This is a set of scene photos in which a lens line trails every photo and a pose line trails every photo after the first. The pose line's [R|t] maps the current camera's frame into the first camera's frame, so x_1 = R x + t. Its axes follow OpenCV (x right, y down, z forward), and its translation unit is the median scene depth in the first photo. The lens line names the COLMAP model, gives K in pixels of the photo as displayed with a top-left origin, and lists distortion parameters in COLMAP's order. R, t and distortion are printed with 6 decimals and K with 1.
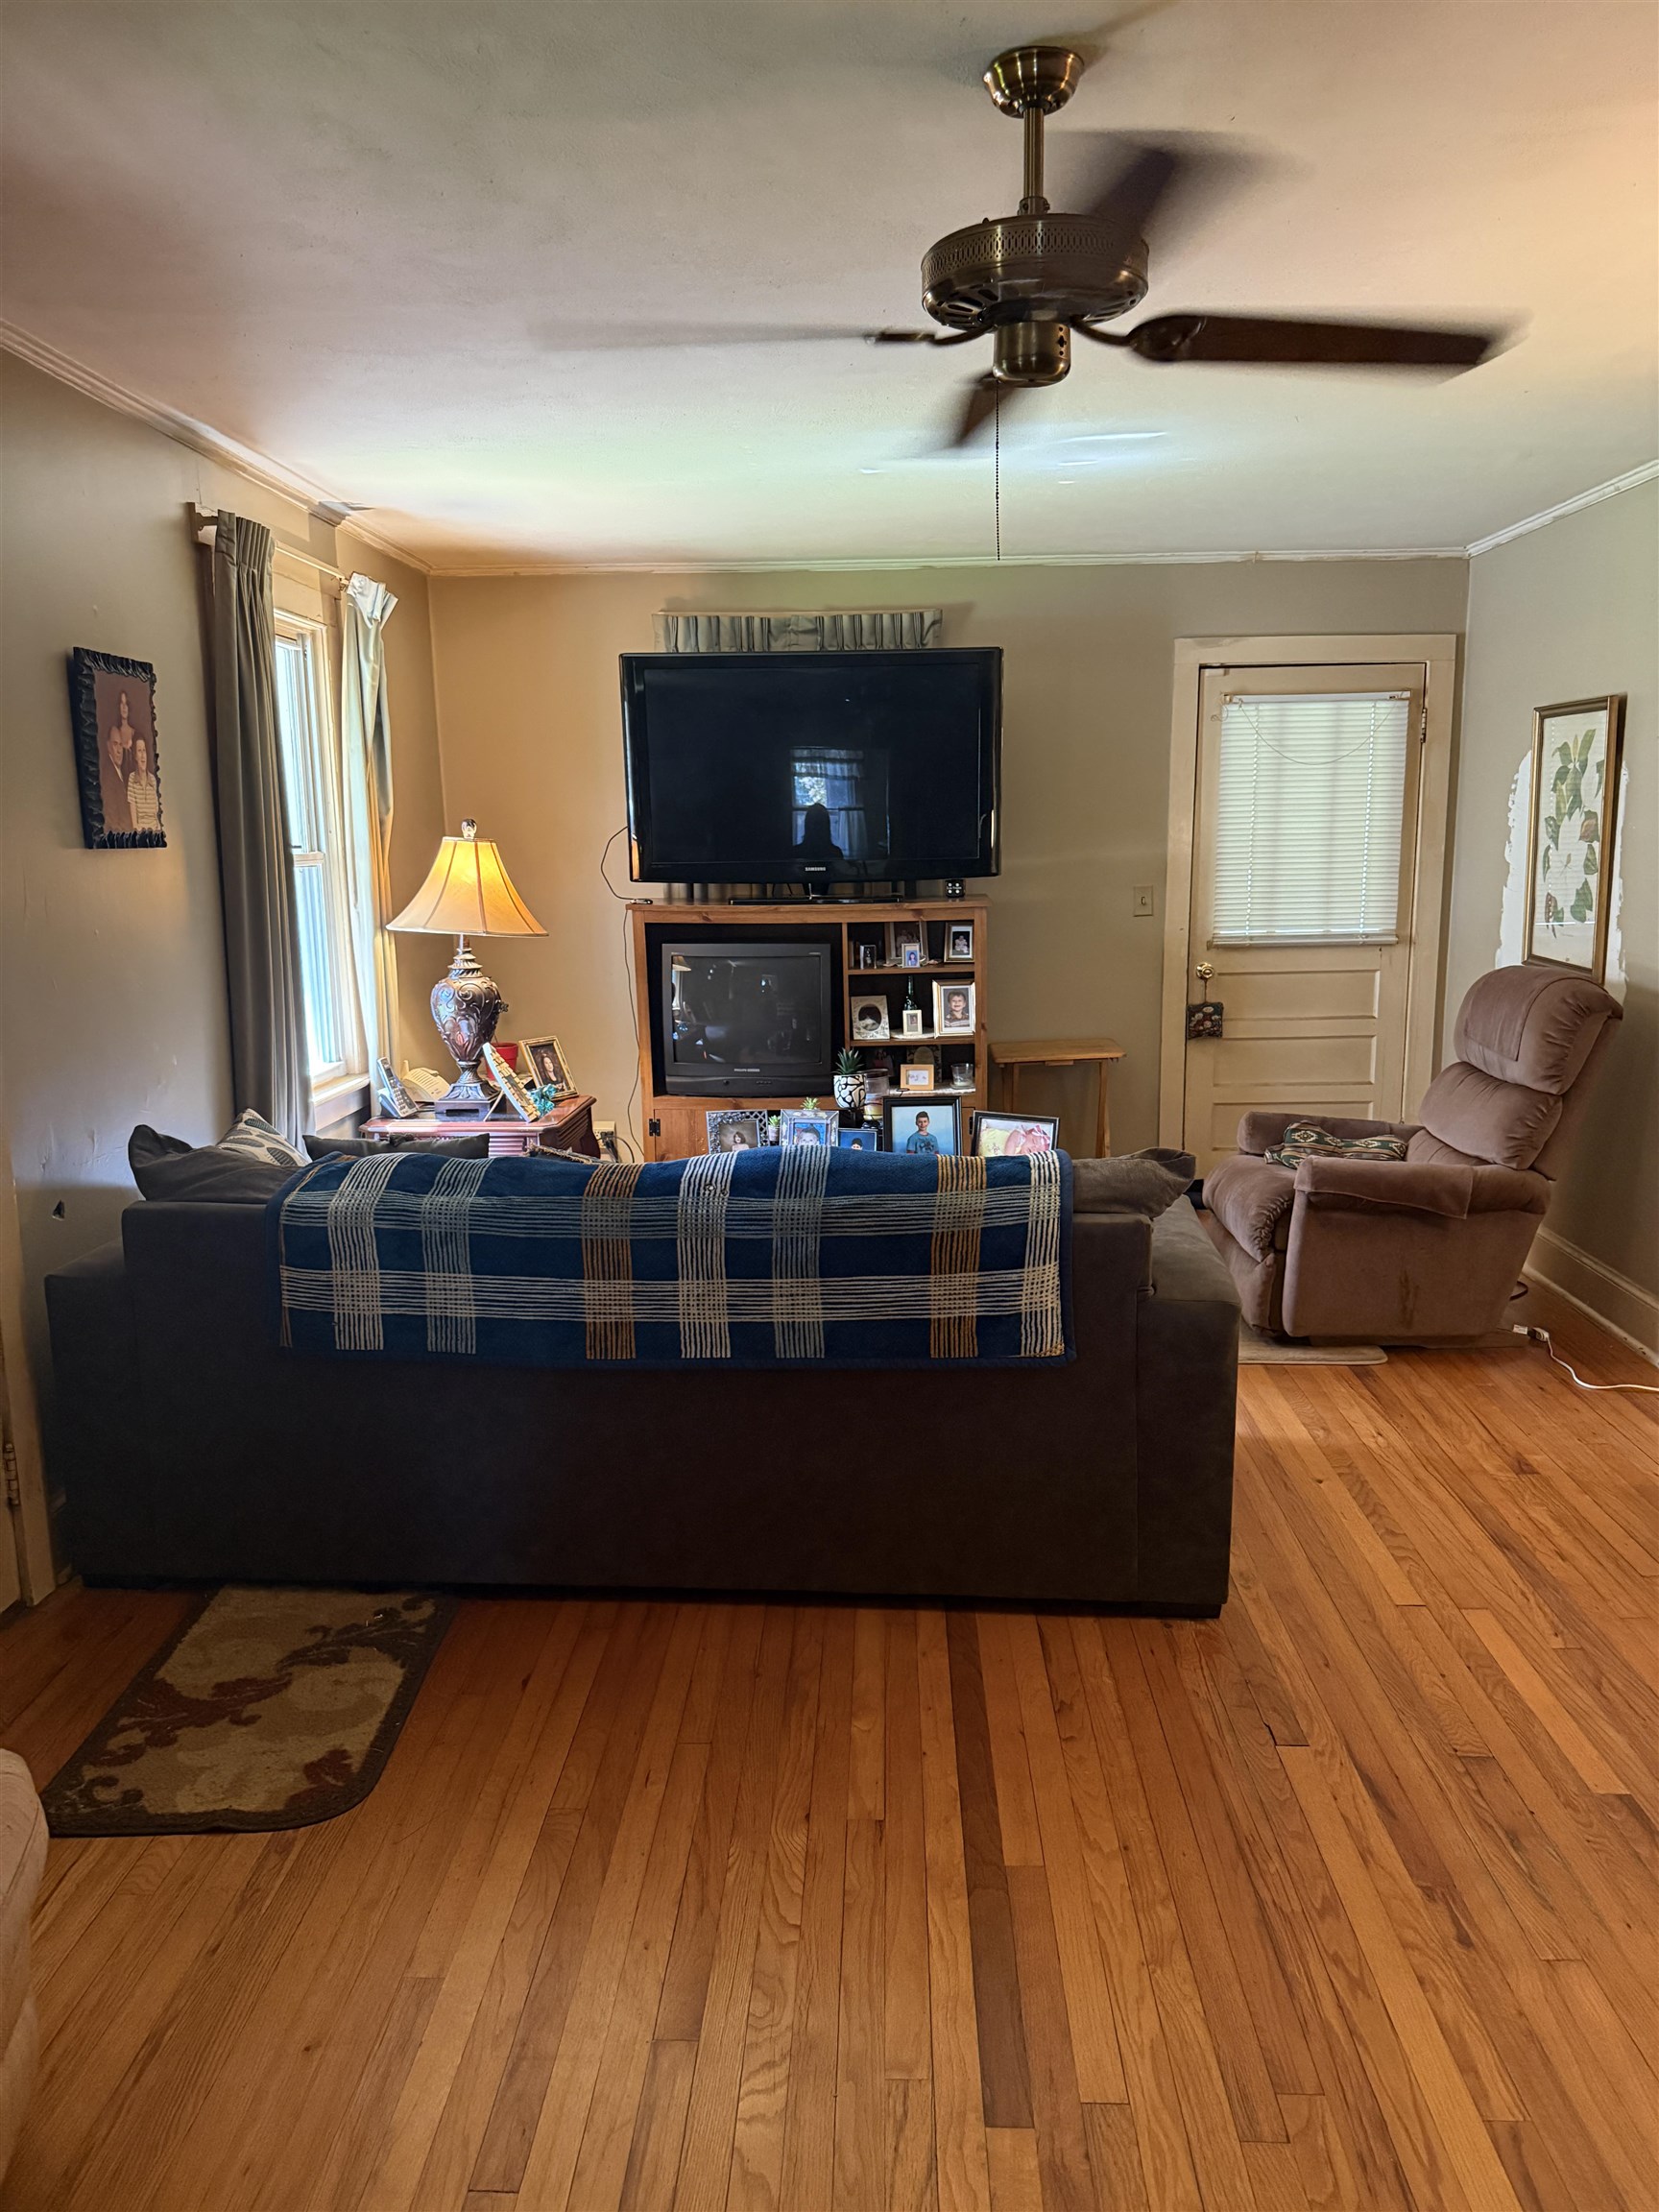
lens RADIAL K [[1467.5, 0, 829.5], [0, 1467.5, 1106.0], [0, 0, 1]] dist [0.141539, -0.231072]
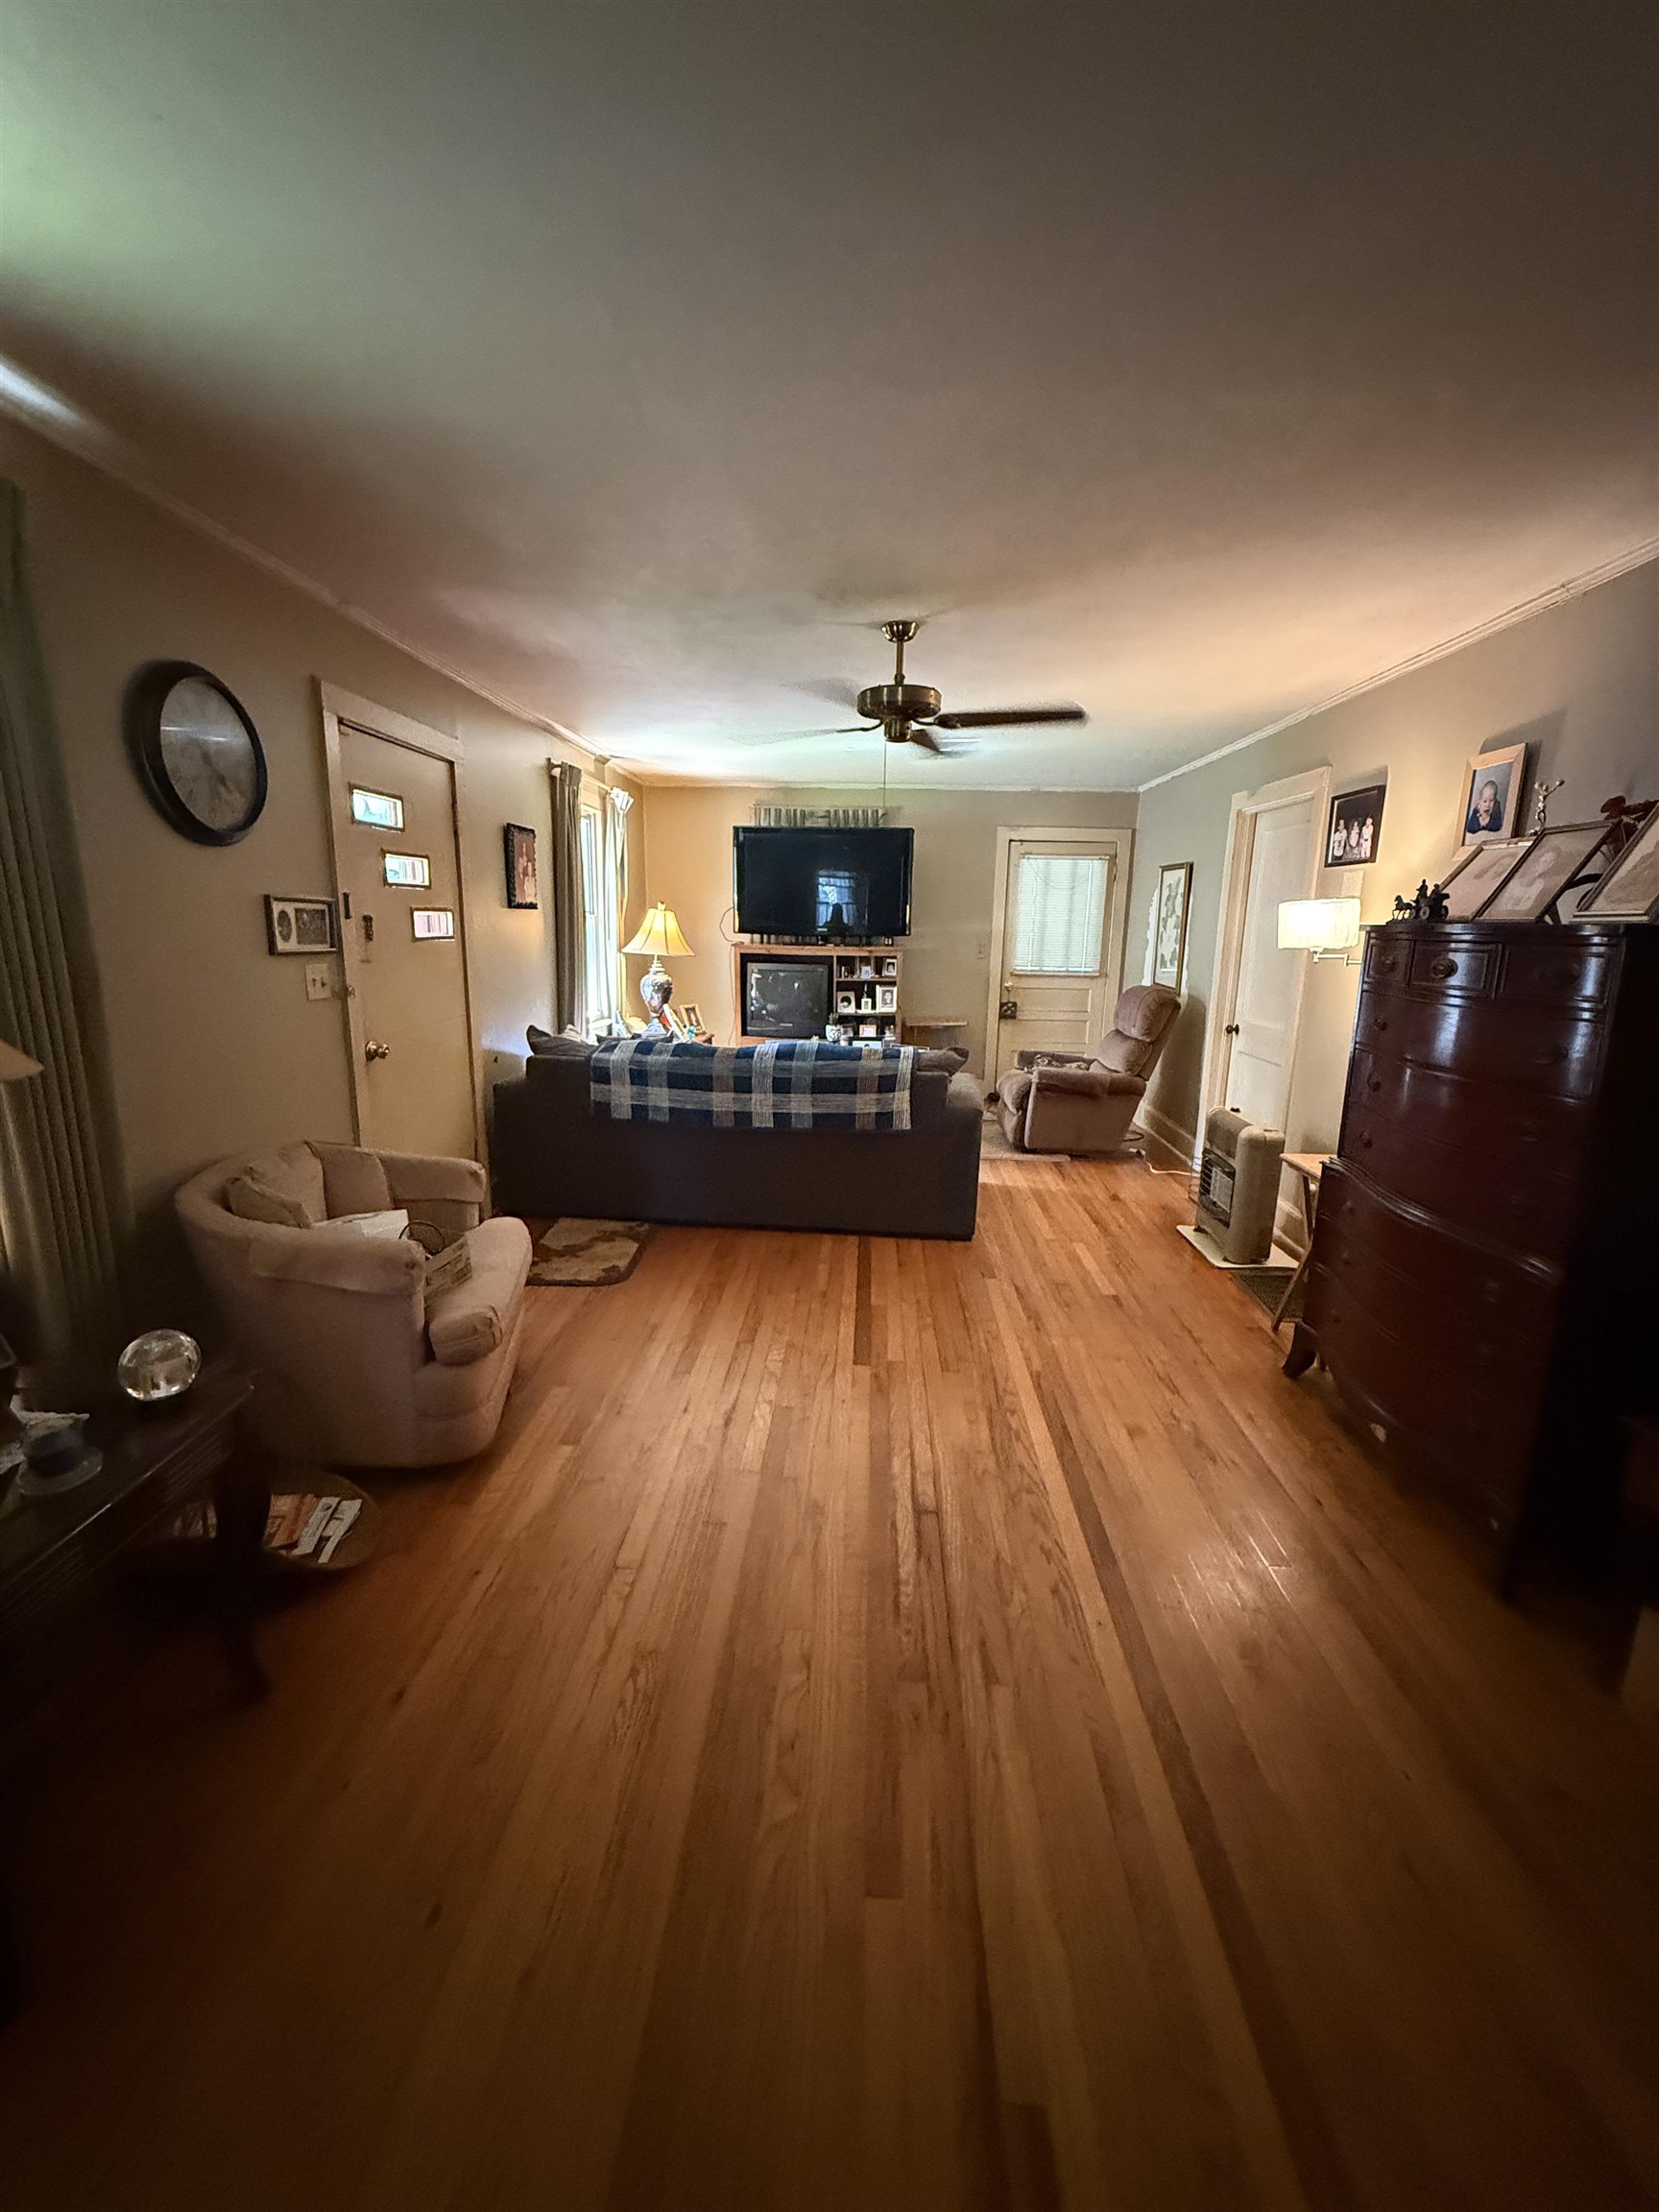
lens RADIAL K [[892.4, 0, 829.5], [0, 892.4, 1106.0], [0, 0, 1]] dist [0.000877, 0.000037]
pose [[0.999326, 0.034872, -0.011472, 0.032689], [-0.034595, 0.999126, 0.023461, 0.079981], [0.012280, -0.023048, 0.999659, -0.368334]]
